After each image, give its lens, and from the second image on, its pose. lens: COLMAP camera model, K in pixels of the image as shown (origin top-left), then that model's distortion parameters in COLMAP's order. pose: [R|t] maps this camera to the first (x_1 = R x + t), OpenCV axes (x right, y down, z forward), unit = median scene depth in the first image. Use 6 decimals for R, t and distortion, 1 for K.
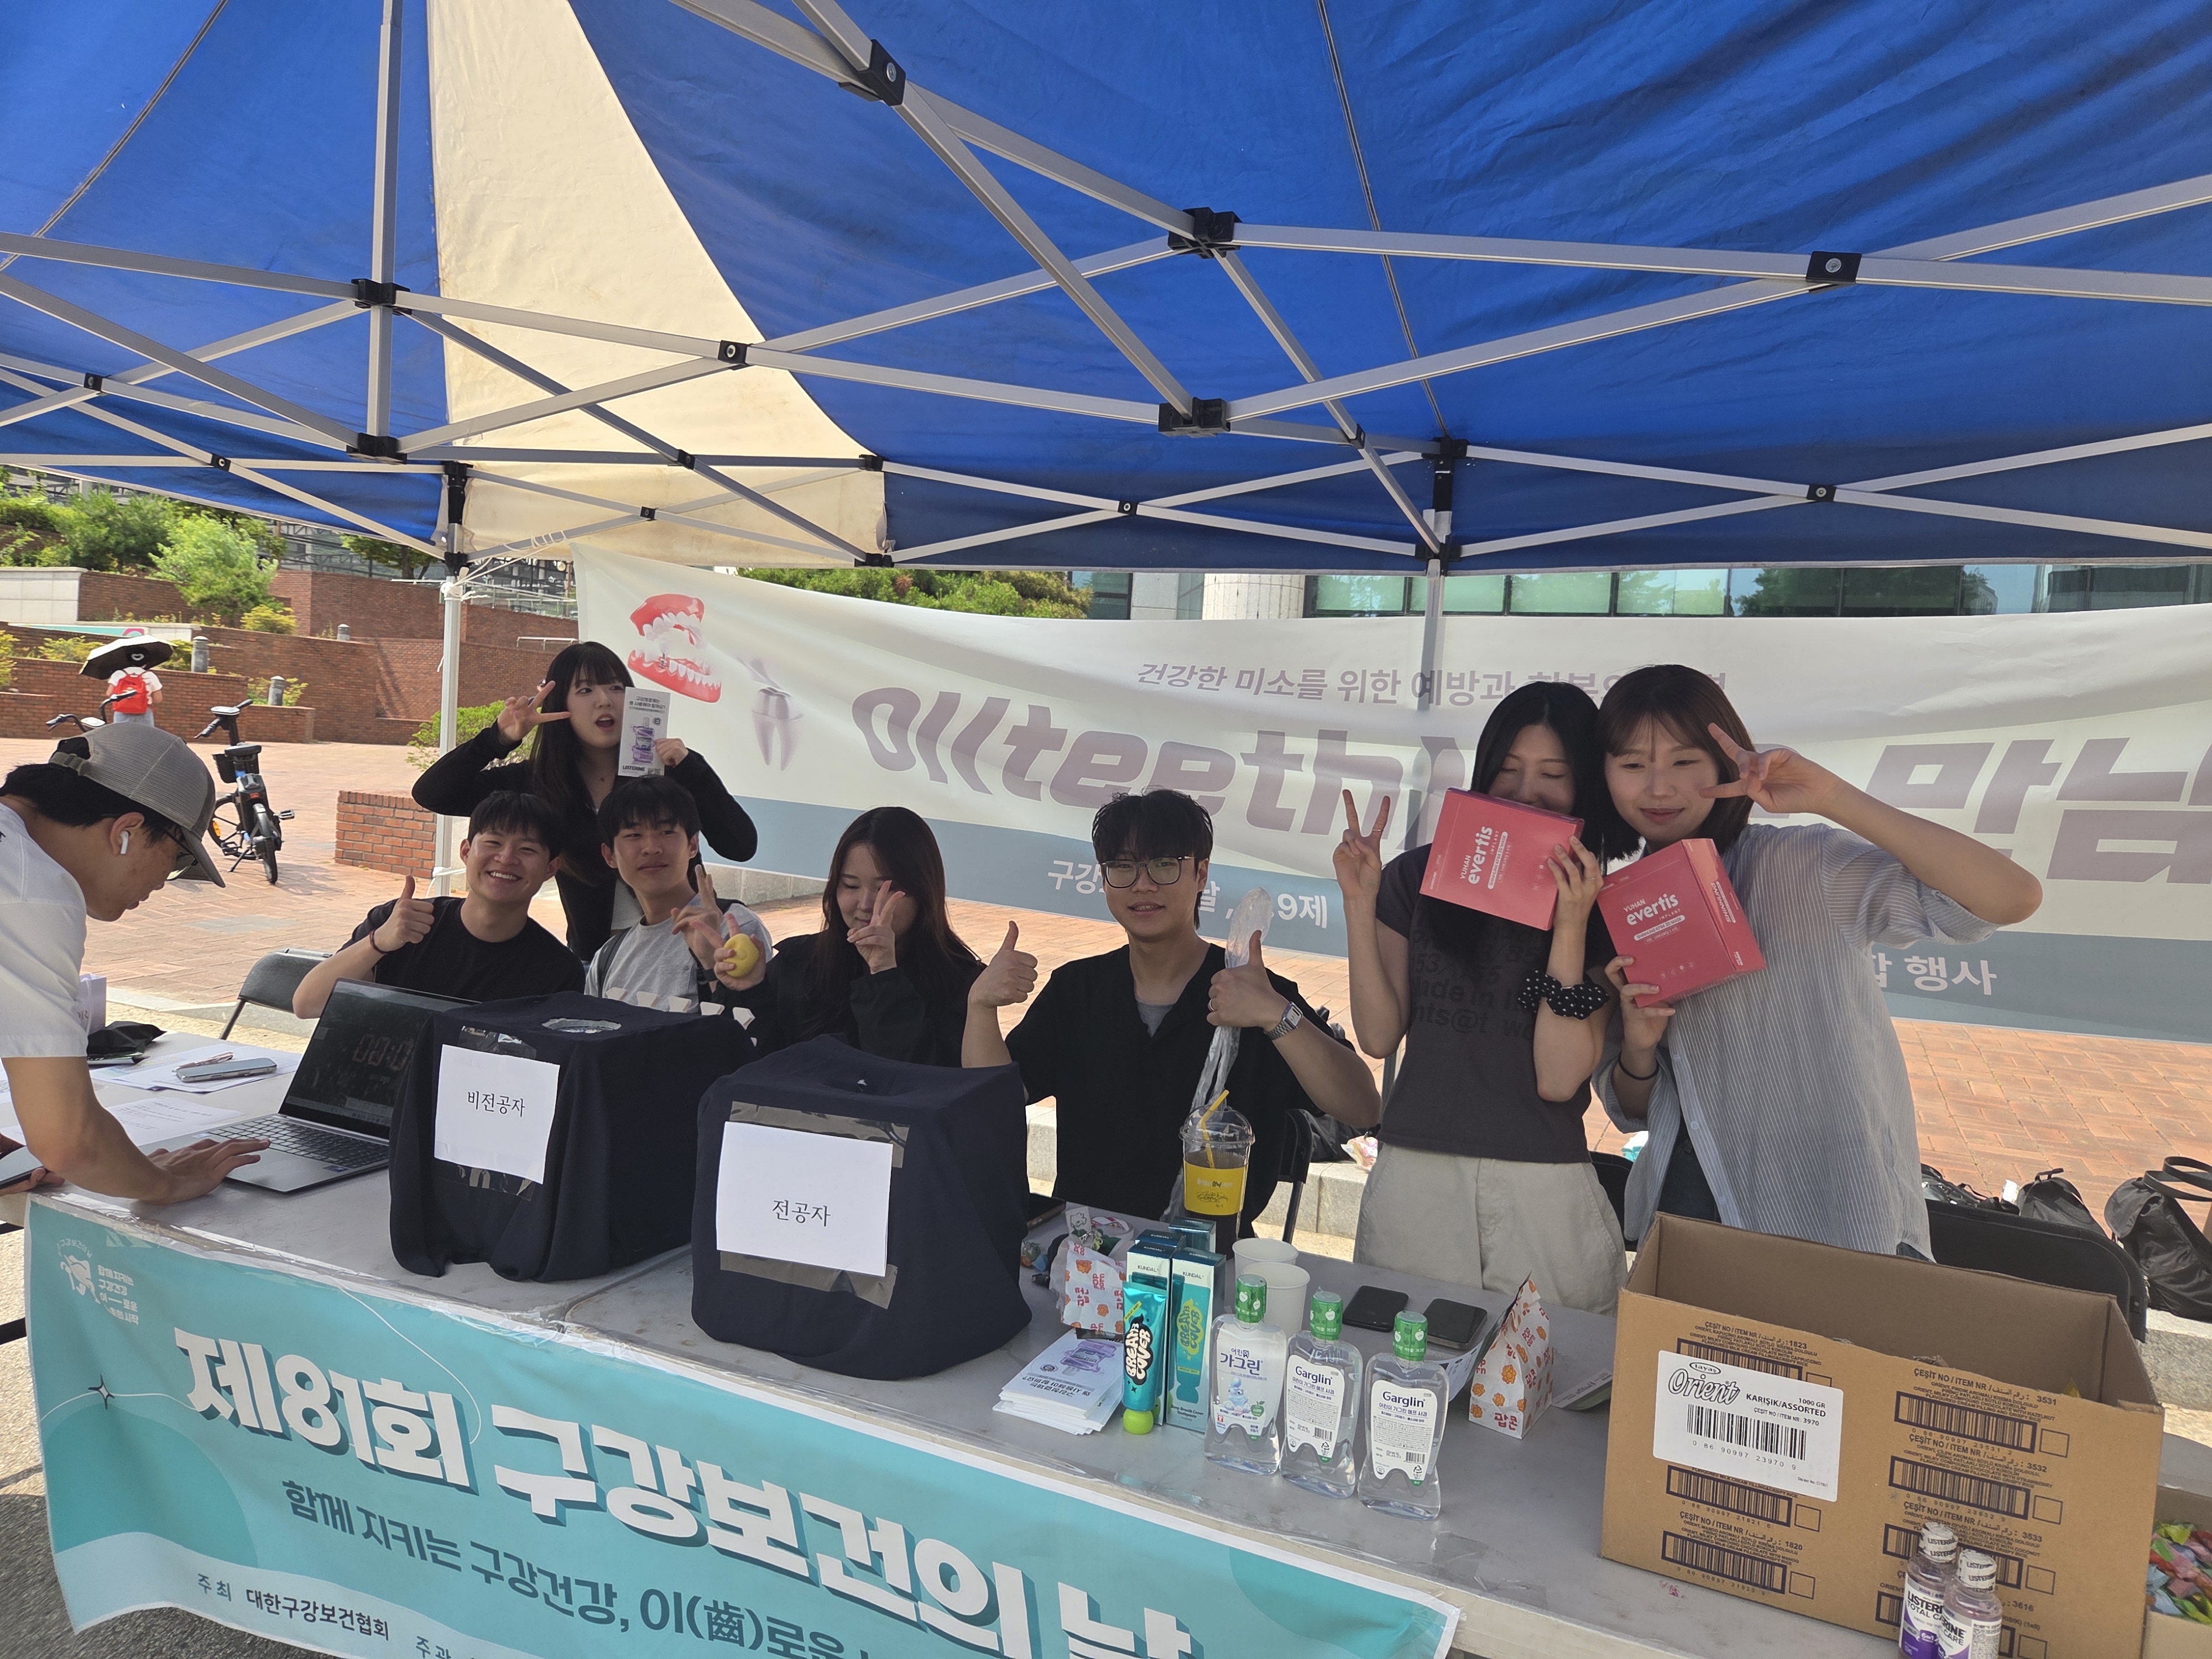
lens RADIAL K [[1478.7, 0, 1109.5], [0, 1478.7, 827.7], [0, 0, 1]] dist [0.052607, -0.048196]
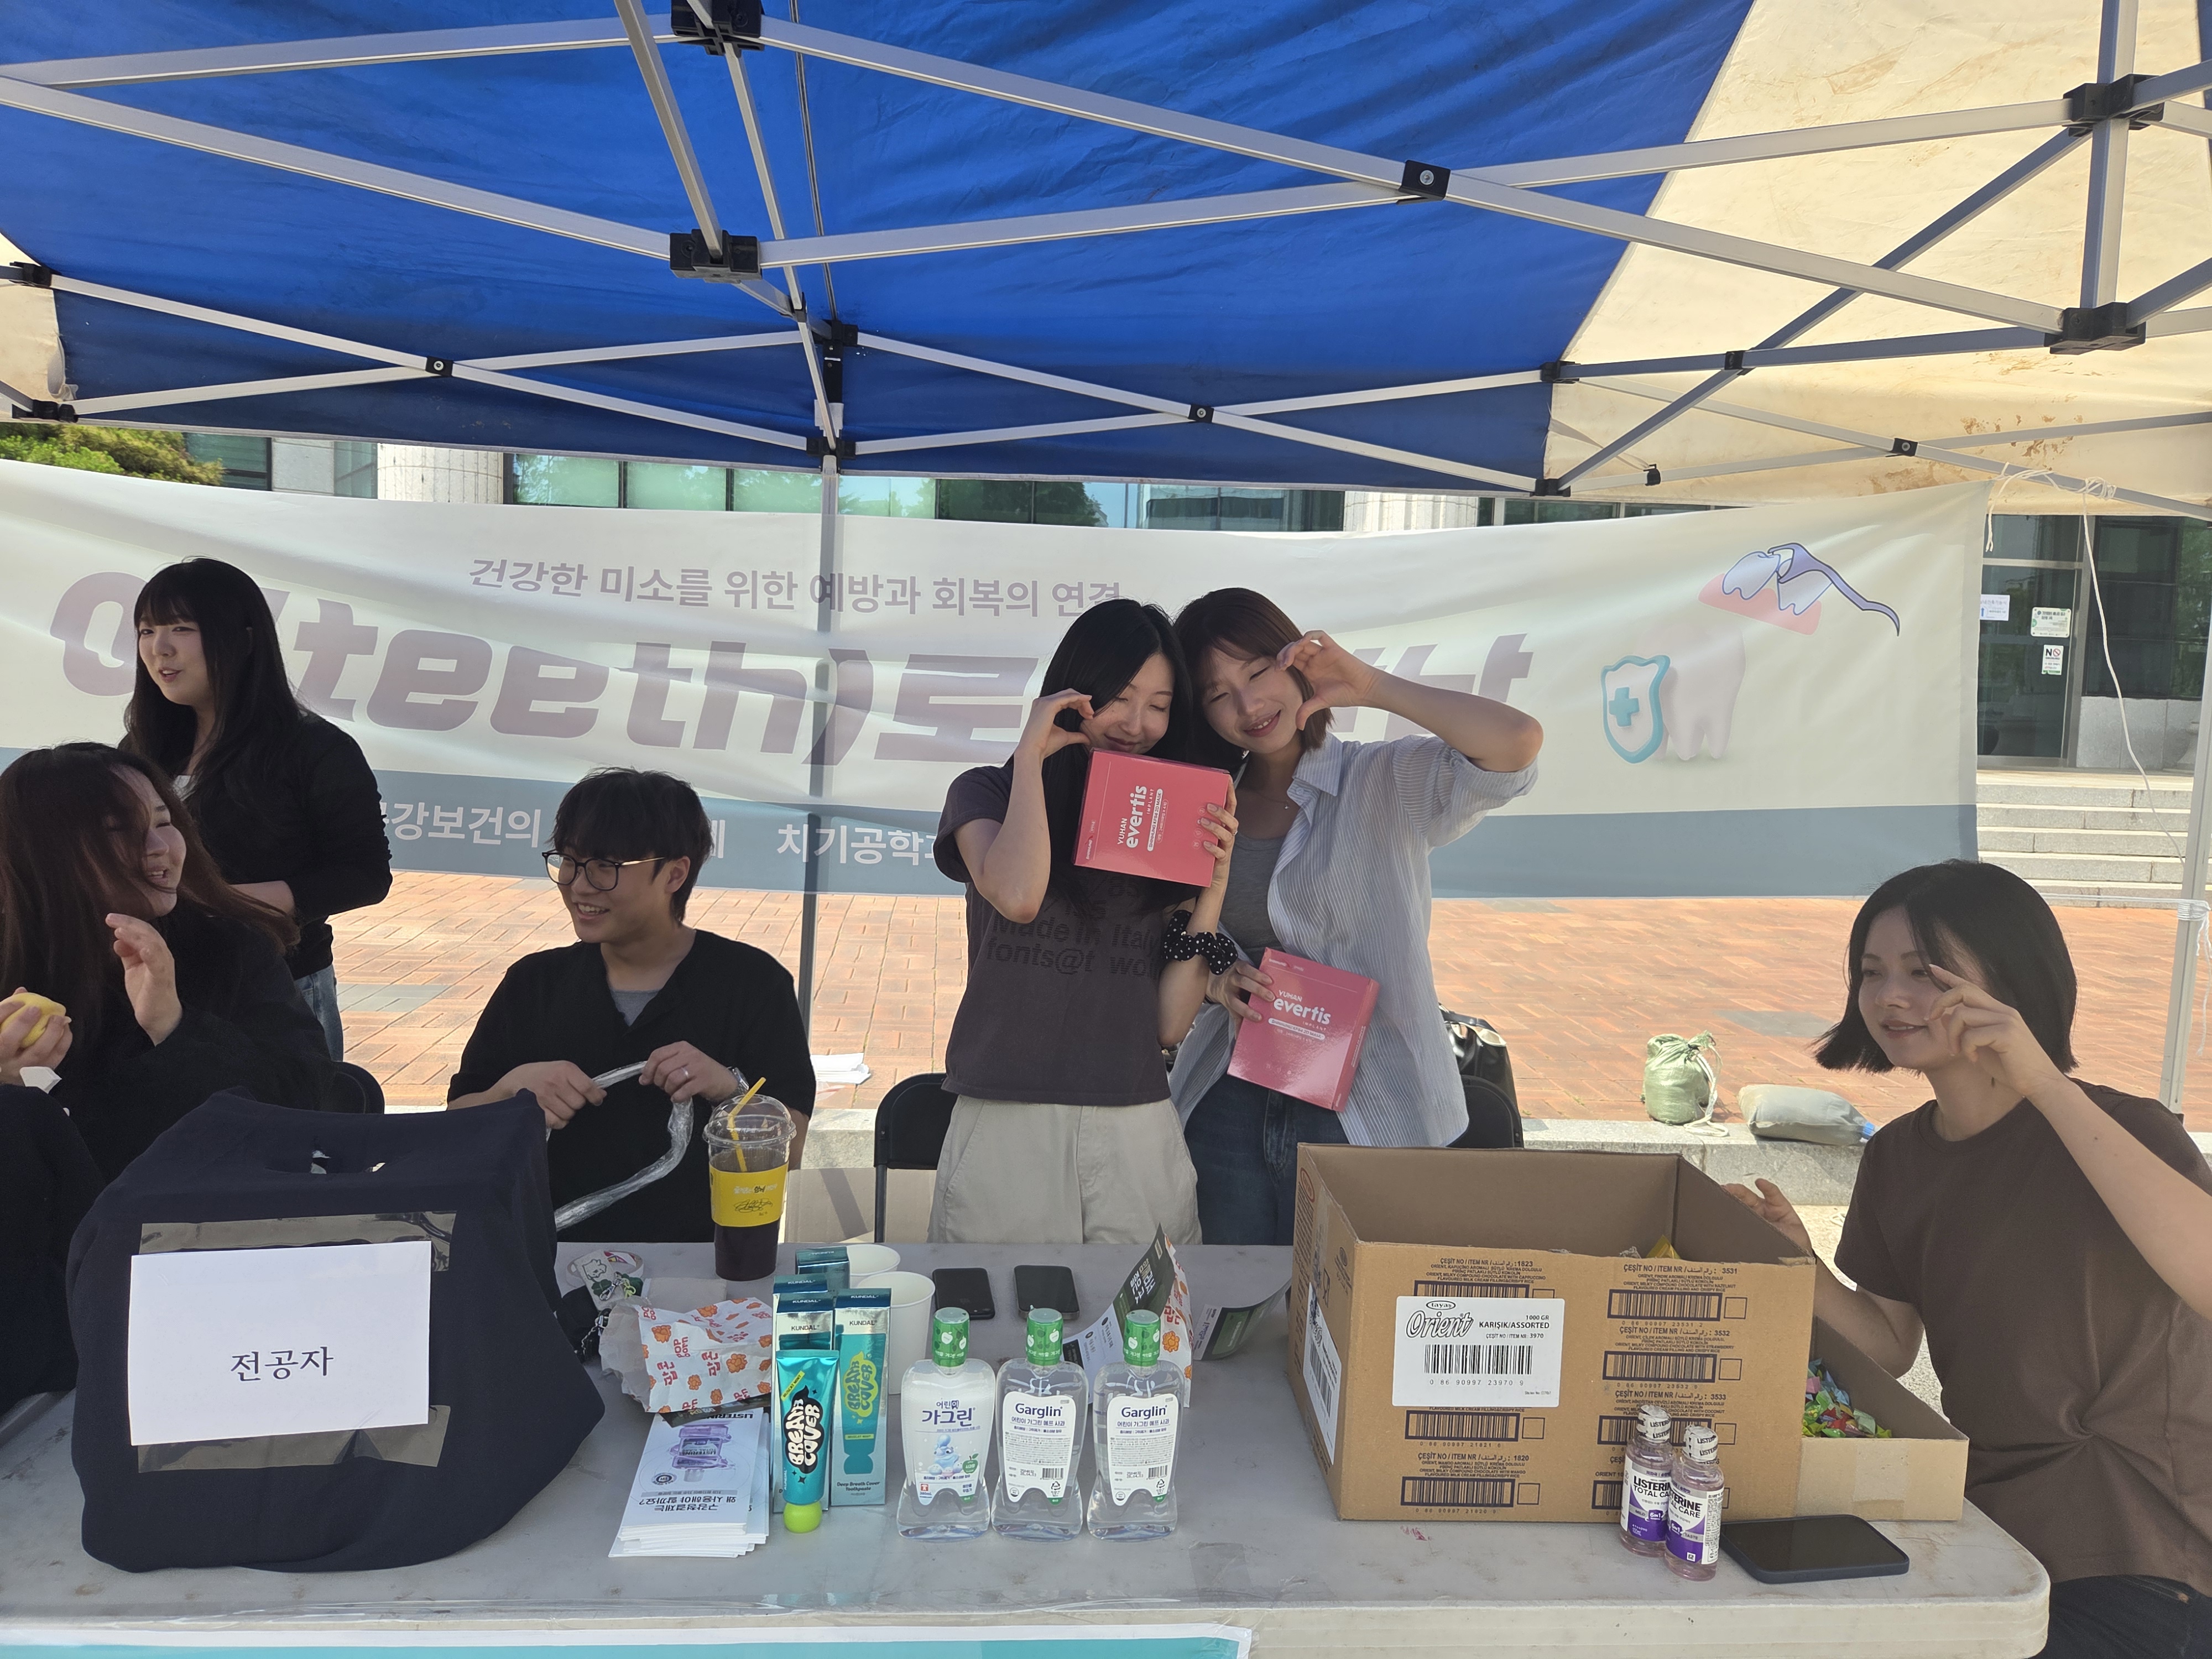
lens RADIAL K [[1478.7, 0, 1095.8], [0, 1478.7, 800.0], [0, 0, 1]] dist [0.052607, -0.048196]
pose [[0.865507, -0.059539, 0.497345, -0.176591], [0.036301, 0.997755, 0.056272, -0.021396], [-0.499579, -0.030649, 0.865726, 0.186084]]
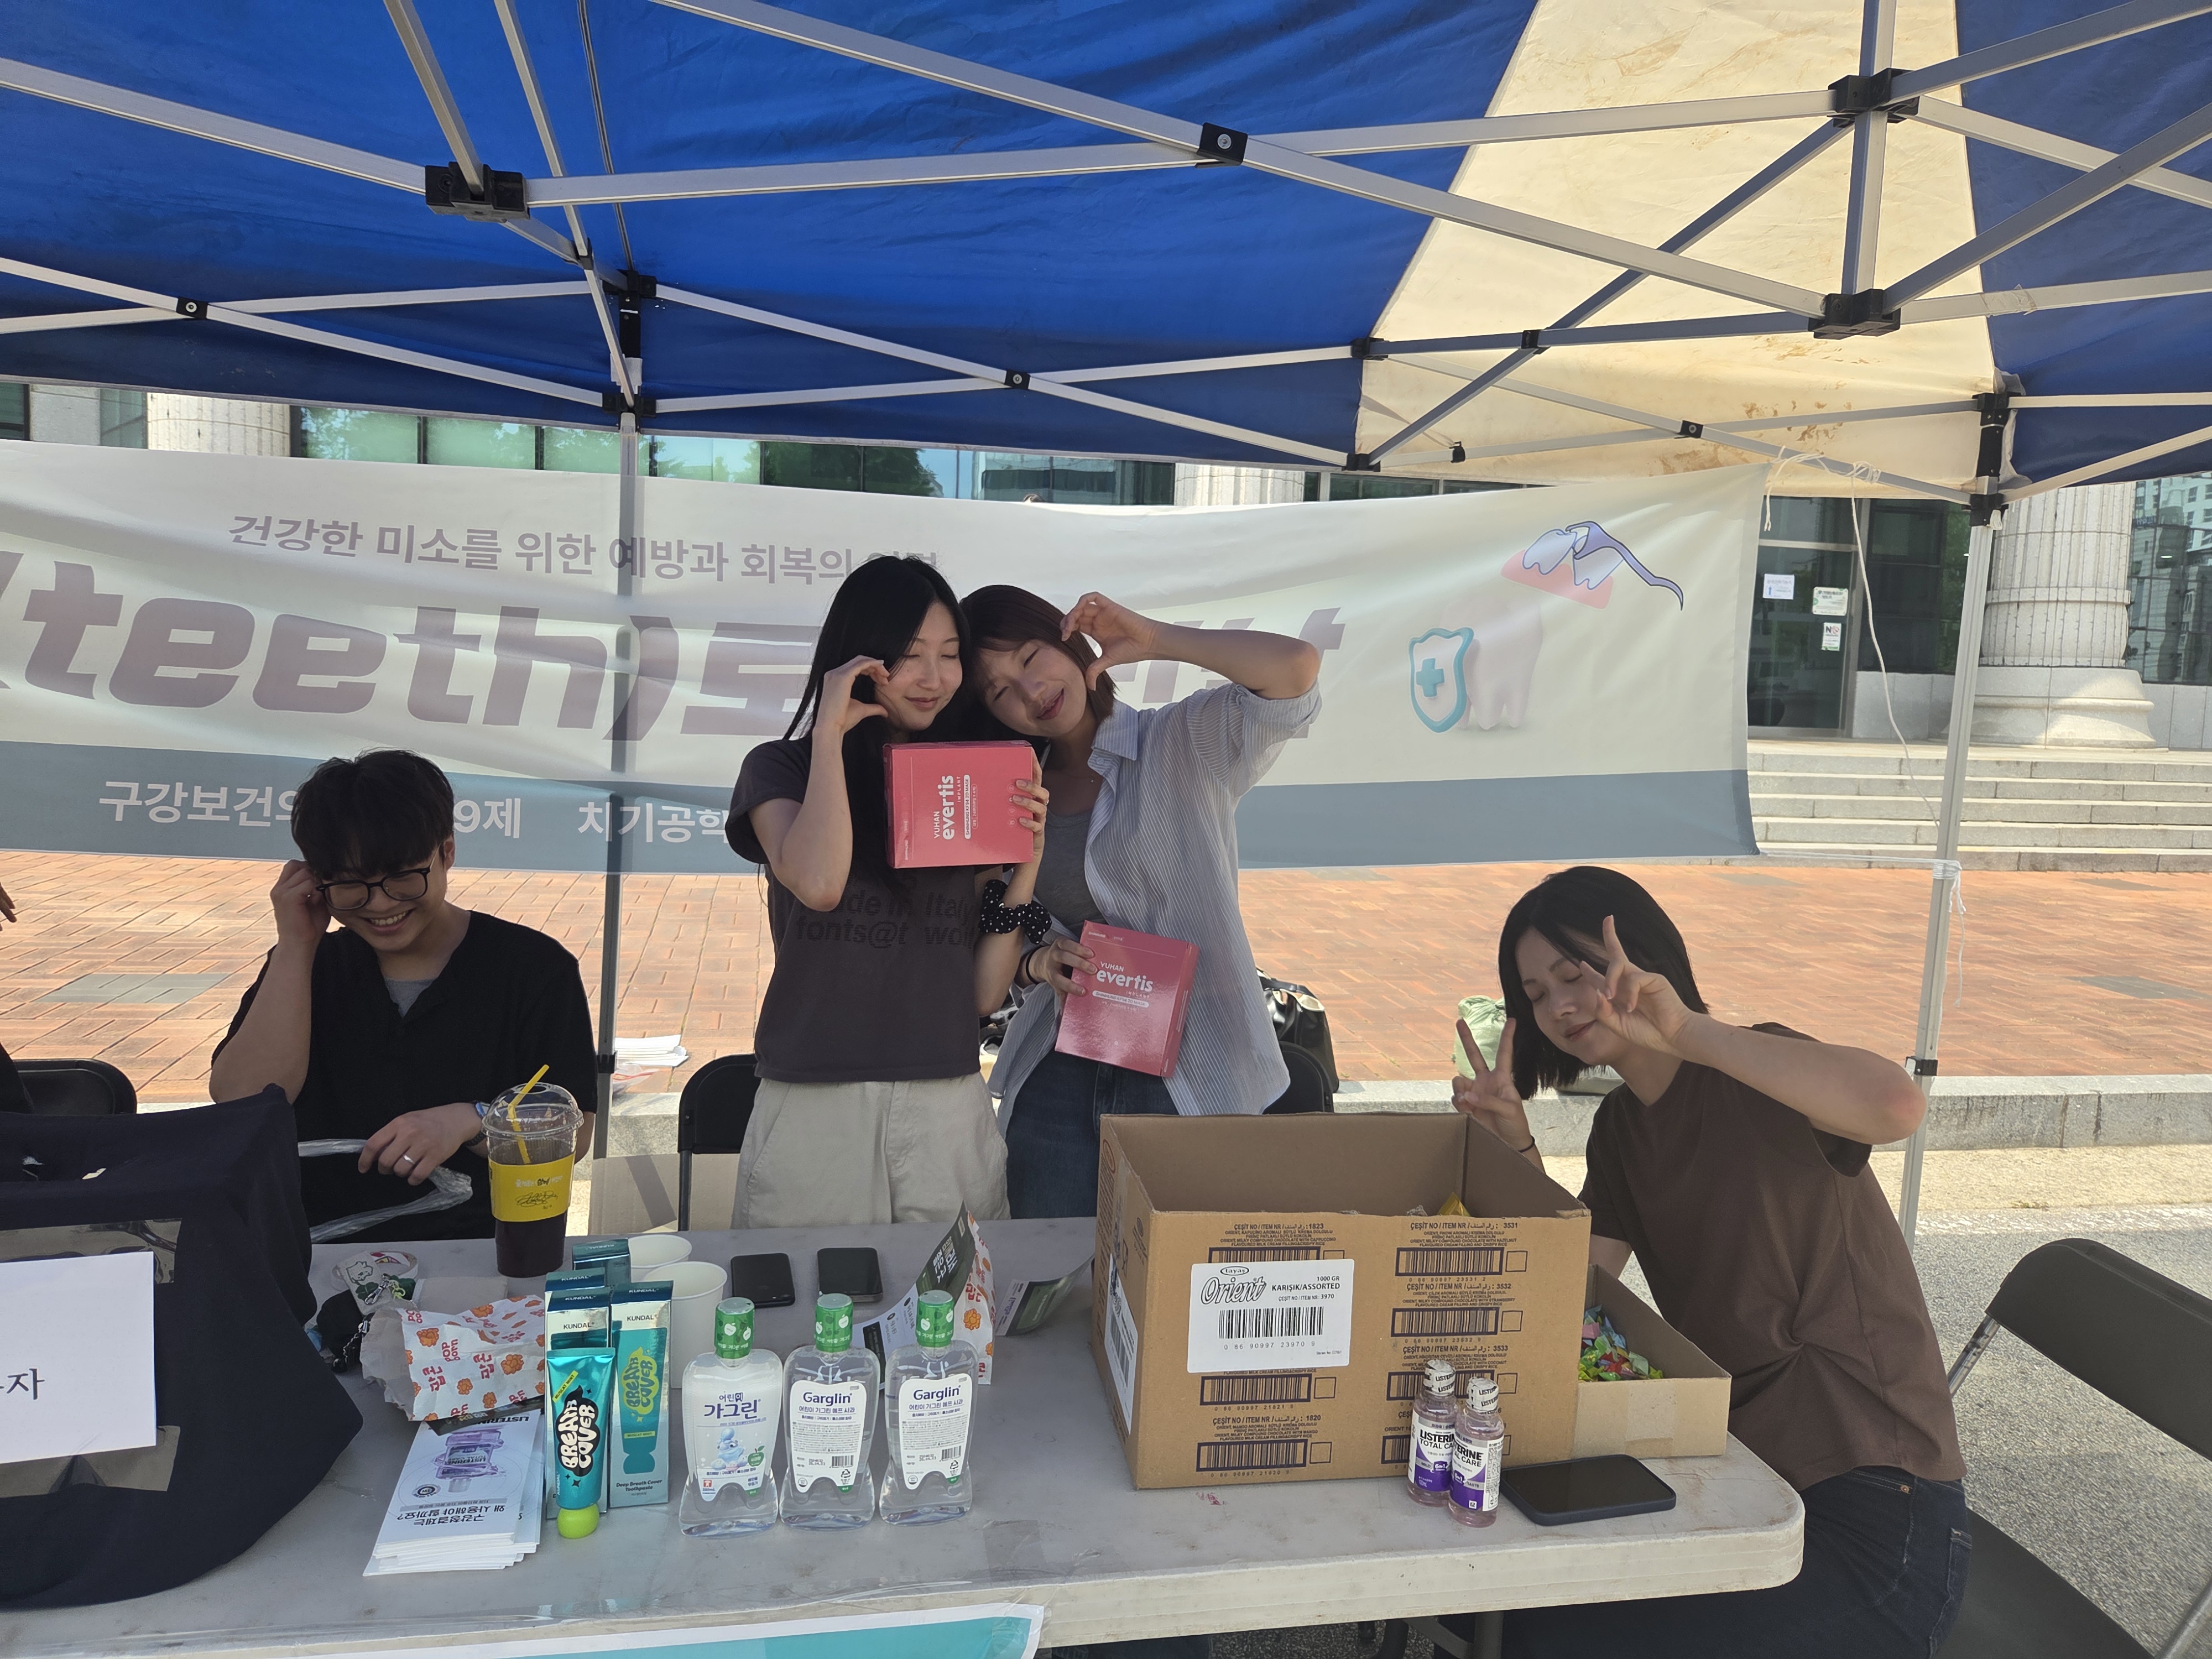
lens RADIAL K [[1478.7, 0, 1098.3], [0, 1478.7, 799.8], [0, 0, 1]] dist [0.052607, -0.048196]
pose [[0.804951, -0.074595, 0.588634, -0.152572], [0.034982, 0.996306, 0.078420, -0.018616], [-0.592310, -0.042533, 0.804587, 0.186540]]
